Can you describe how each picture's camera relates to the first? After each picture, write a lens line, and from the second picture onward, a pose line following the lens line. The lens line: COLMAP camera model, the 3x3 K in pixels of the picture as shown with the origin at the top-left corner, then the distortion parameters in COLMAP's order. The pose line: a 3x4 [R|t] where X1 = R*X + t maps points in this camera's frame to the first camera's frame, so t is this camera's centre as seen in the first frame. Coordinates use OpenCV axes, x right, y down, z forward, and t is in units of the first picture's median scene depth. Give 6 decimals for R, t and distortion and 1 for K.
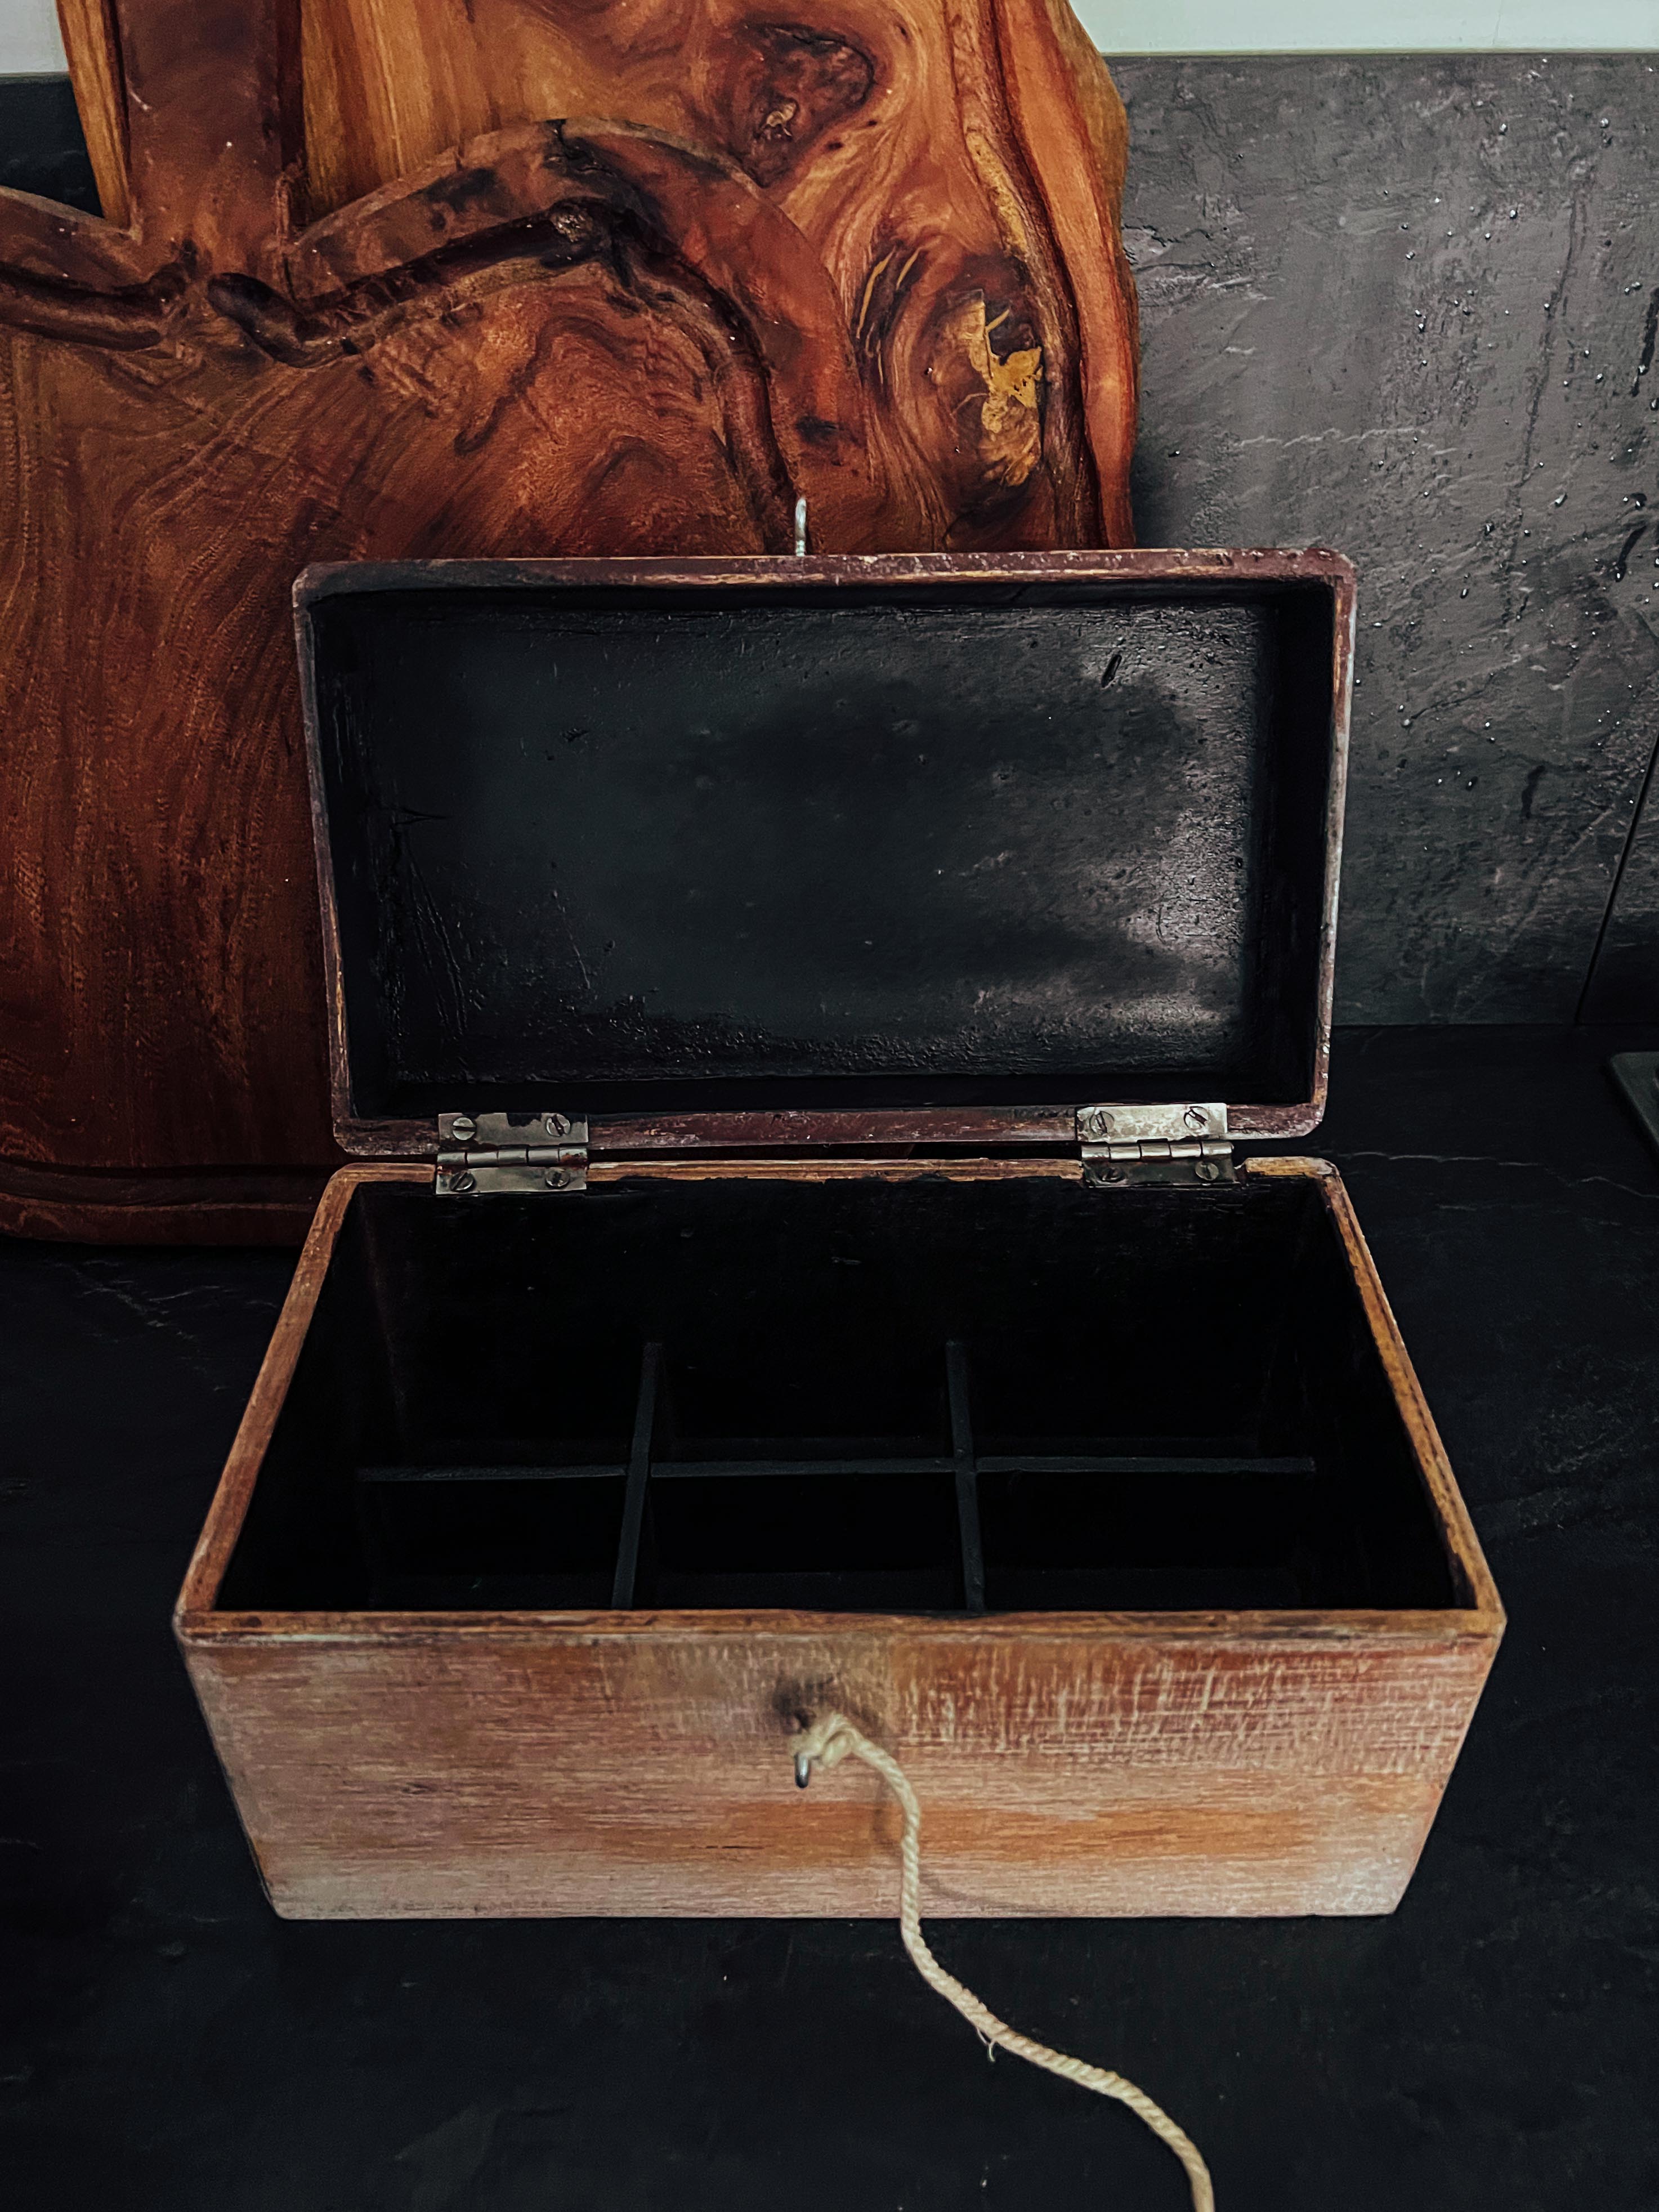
lens RADIAL K [[1705.6, 0, 794.6], [0, 1705.6, 1106.6], [0, 0, 1]] dist [-0.017396, -0.011754]
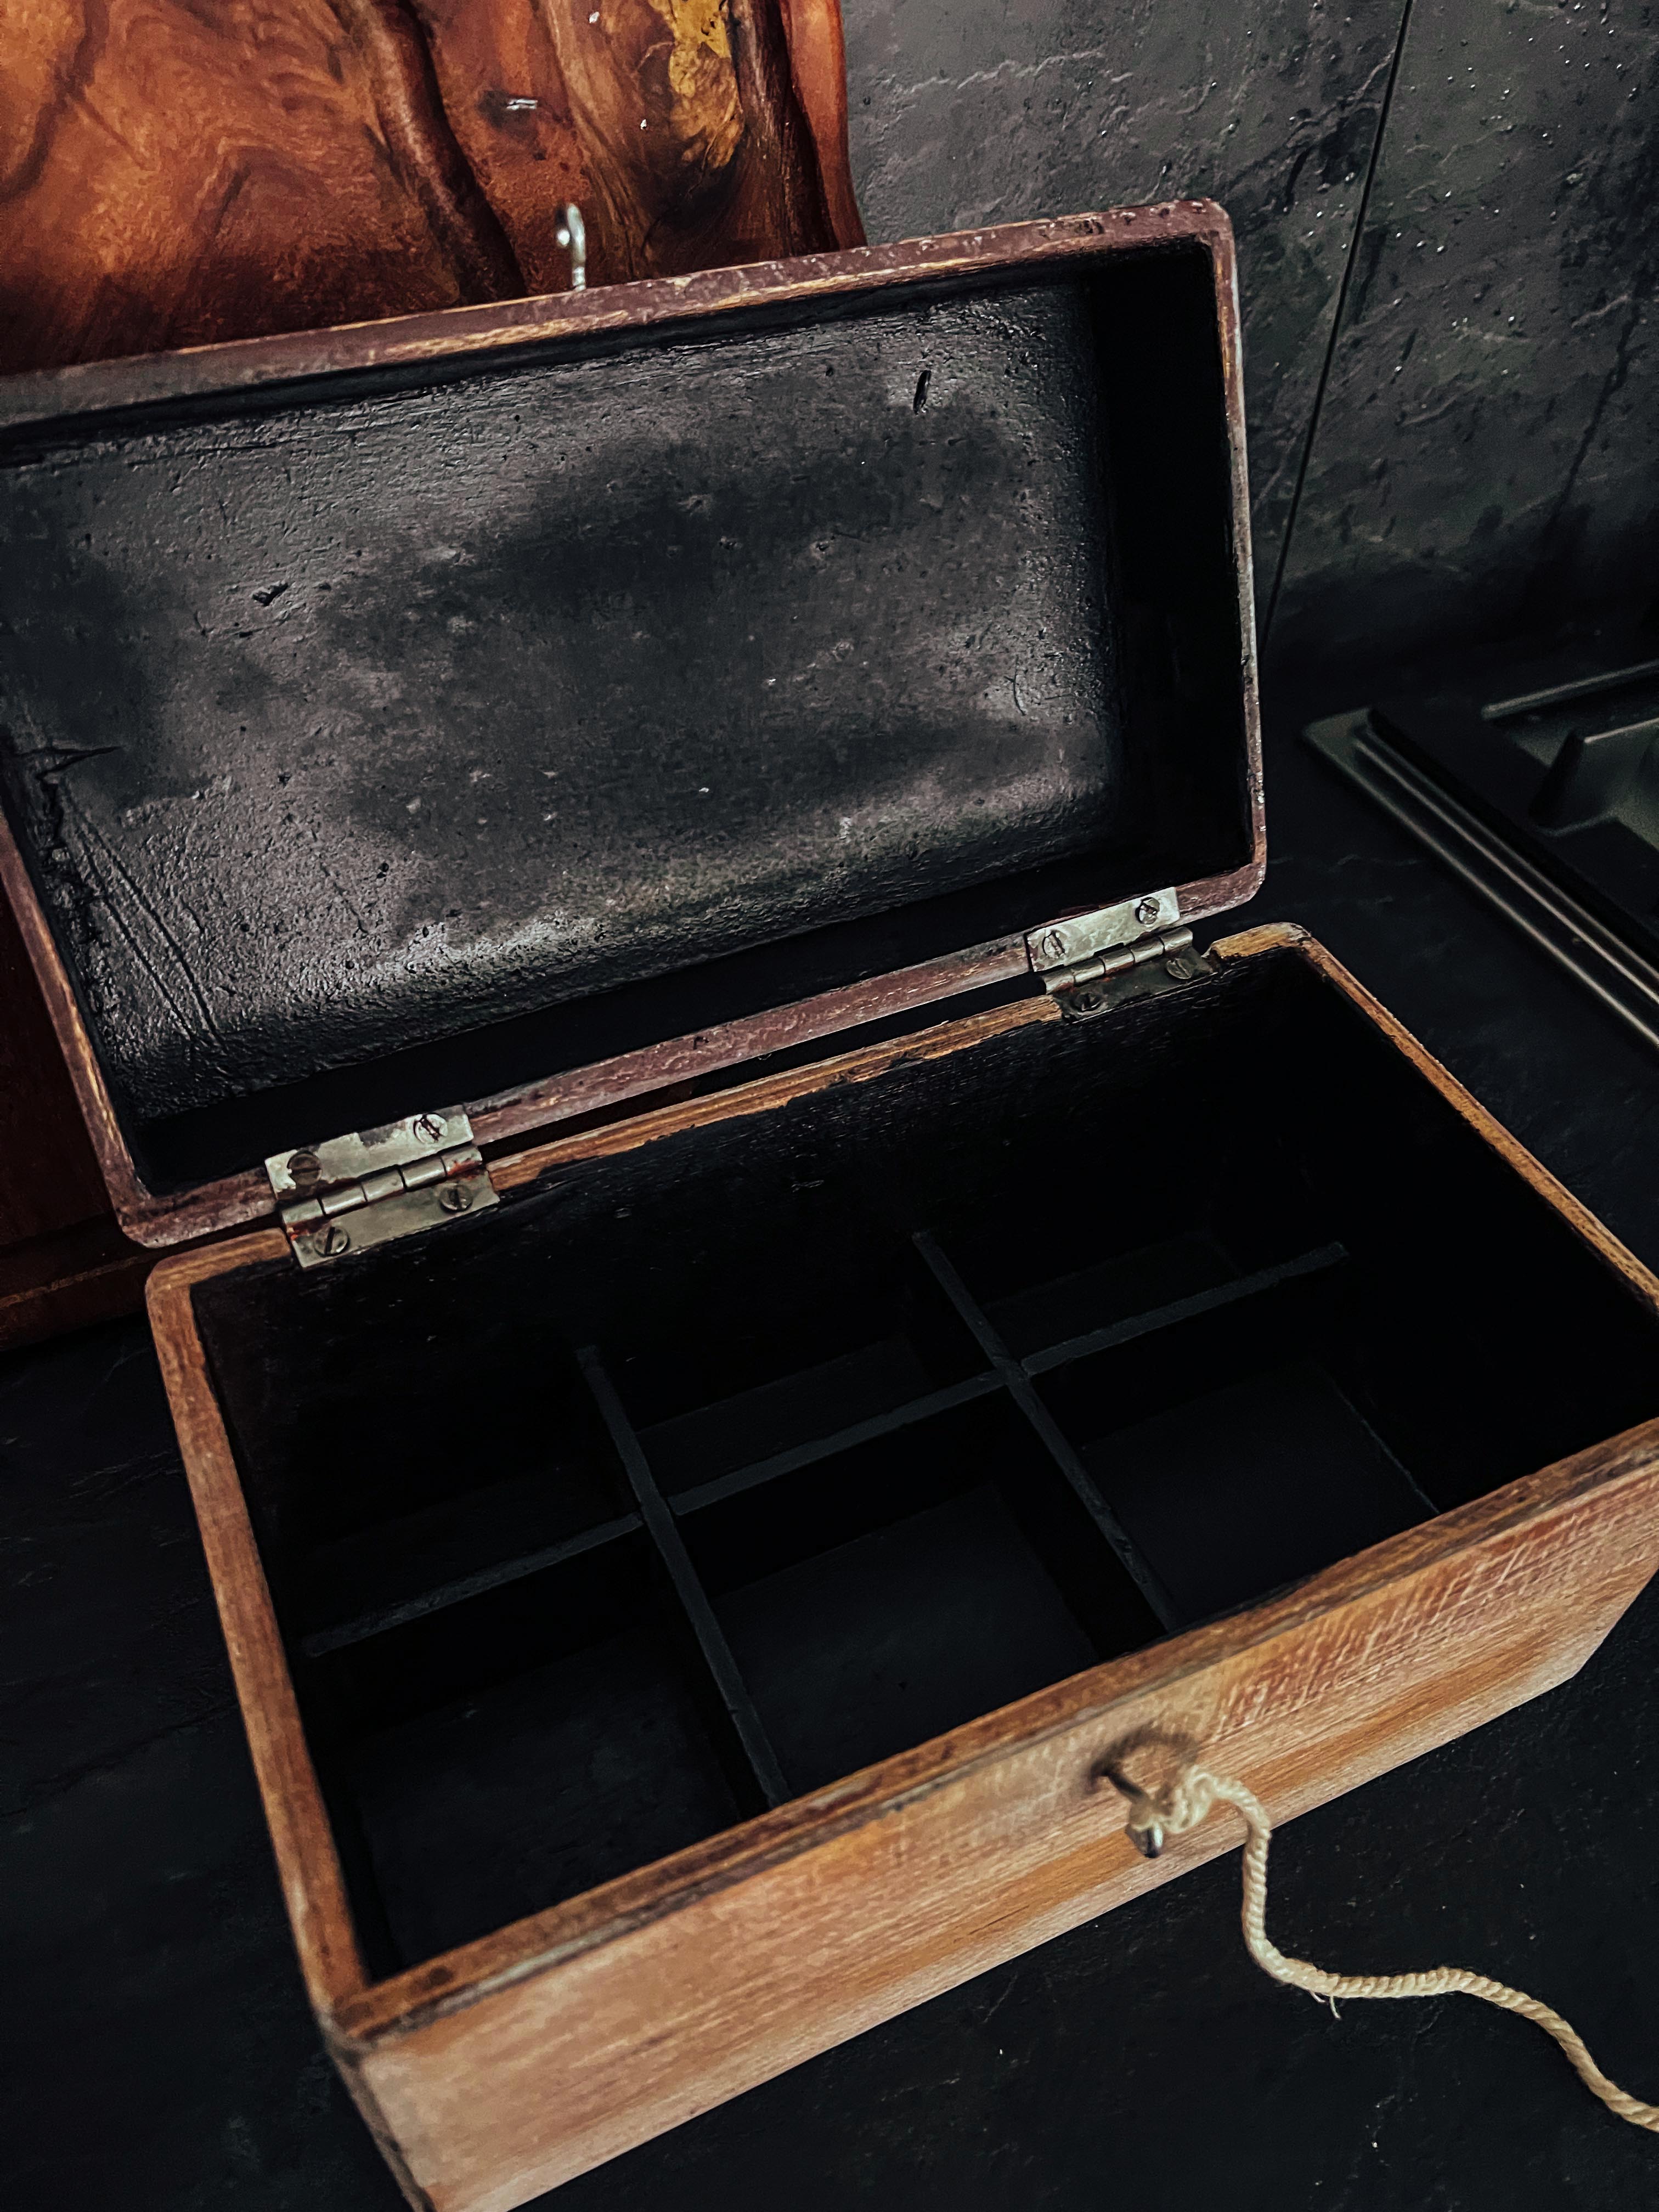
lens RADIAL K [[1705.7, 0, 787.7], [0, 1705.7, 1113.5], [0, 0, 1]] dist [-0.017396, -0.011754]
pose [[0.905558, -0.280579, 0.318184, -0.231816], [0.231160, 0.955265, 0.184480, -0.096230], [-0.355711, -0.093506, 0.929907, 0.251088]]
